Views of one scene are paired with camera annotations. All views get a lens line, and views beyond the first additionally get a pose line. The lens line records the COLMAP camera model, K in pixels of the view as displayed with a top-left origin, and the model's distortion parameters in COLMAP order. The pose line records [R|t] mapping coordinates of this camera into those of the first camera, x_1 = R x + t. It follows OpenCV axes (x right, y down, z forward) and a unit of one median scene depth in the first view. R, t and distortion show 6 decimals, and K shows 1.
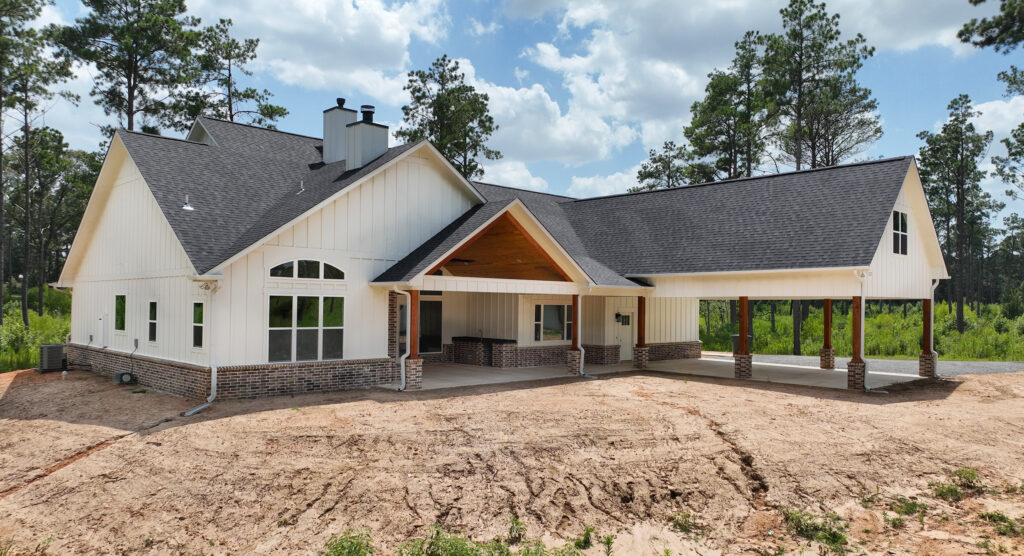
lens RADIAL K [[721.3, 0, 508.8], [0, 721.3, 289.9], [0, 0, 1]] dist [0.006916, 0.005016]
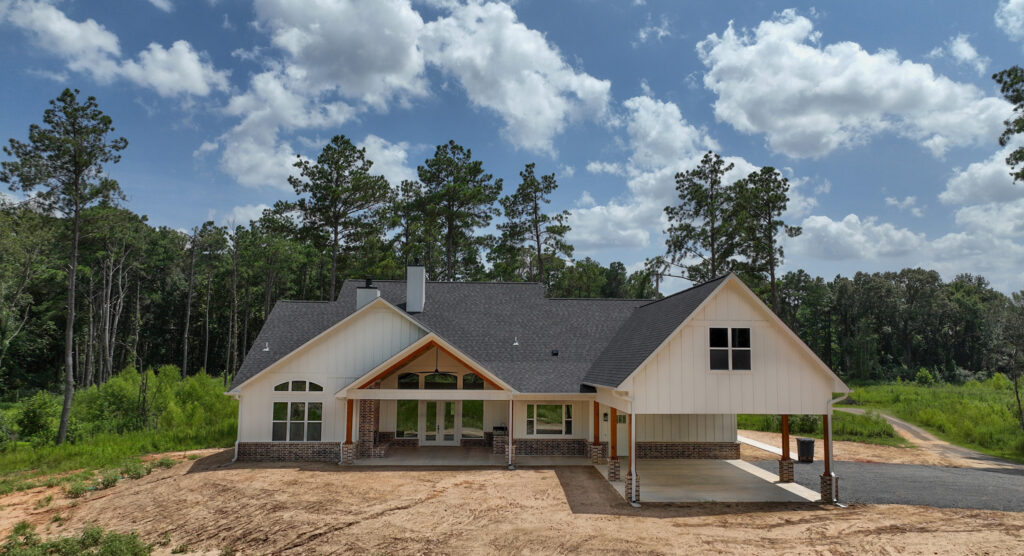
lens RADIAL K [[730.6, 0, 521.7], [0, 730.6, 282.1], [0, 0, 1]] dist [0.001095, 0.003541]
pose [[0.754395, -0.075048, -0.652117, 0.866056], [0.013749, 0.995031, -0.098607, -0.065634], [0.656277, 0.065423, 0.751678, 0.030632]]
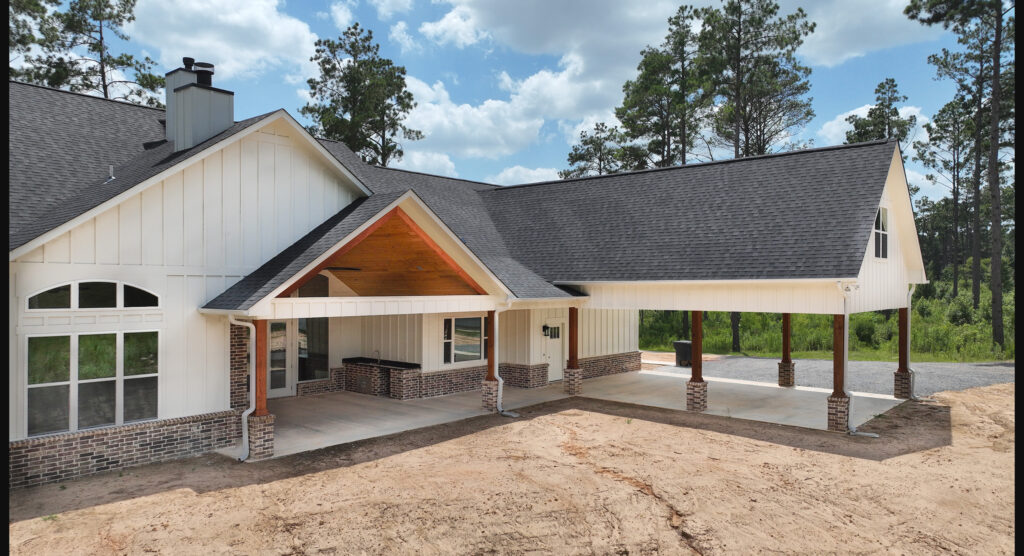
lens RADIAL K [[710.6, 0, 511.0], [0, 710.6, 283.2], [0, 0, 1]] dist [0.007948, 0.000553]
pose [[0.995486, -0.010434, 0.094332, 0.036551], [0.008604, 0.999767, 0.019779, -0.034620], [-0.094517, -0.018878, 0.995344, 0.196978]]
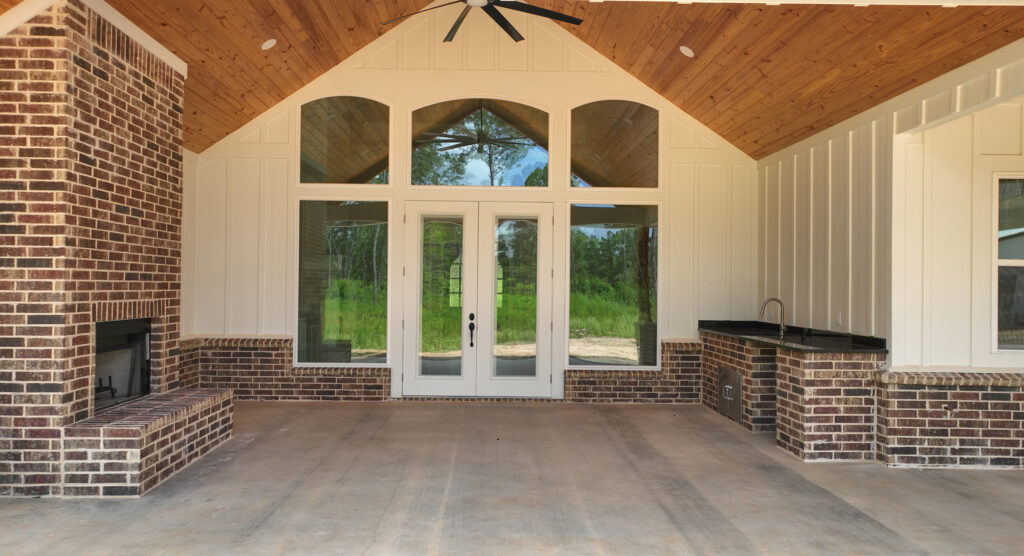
lens RADIAL K [[721.3, 0, 508.8], [0, 721.3, 289.9], [0, 0, 1]] dist [0.006916, 0.005016]
pose [[0.748884, -0.004685, -0.662685, 0.070049], [0.011155, 0.999922, 0.005536, 0.050656], [0.662607, -0.011538, 0.748878, 0.736732]]
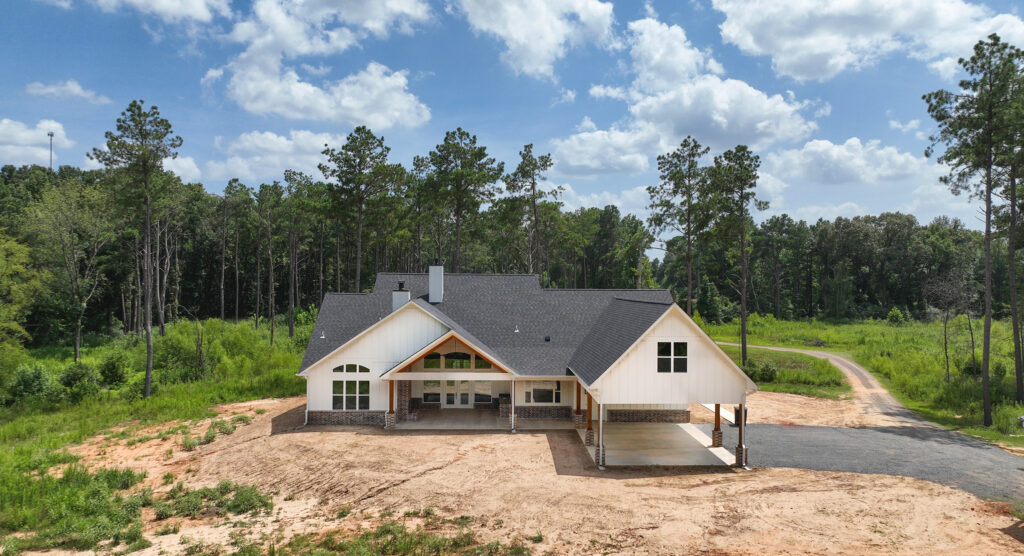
lens RADIAL K [[710.6, 0, 511.0], [0, 710.6, 283.2], [0, 0, 1]] dist [0.007948, 0.000553]
pose [[0.743148, -0.007089, -0.669090, 1.069594], [0.014971, 0.999870, 0.006035, -0.204297], [0.668960, -0.014502, 0.743157, -0.196201]]
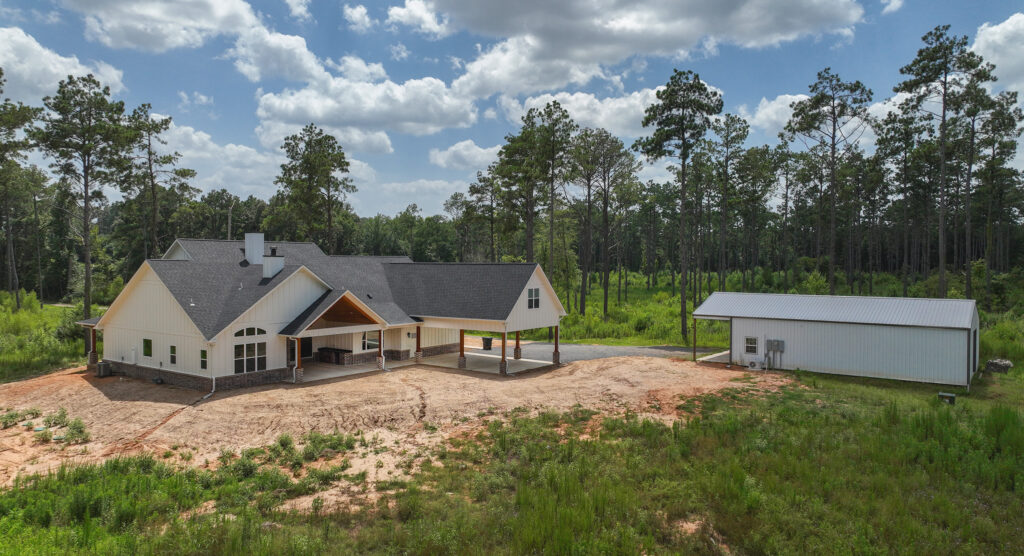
lens RADIAL K [[710.6, 0, 511.0], [0, 710.6, 283.2], [0, 0, 1]] dist [0.007948, 0.000553]
pose [[0.984138, -0.010824, 0.177073, 0.092130], [0.001663, 0.998656, 0.051806, -0.204280], [-0.177396, -0.050690, 0.982833, -0.923049]]
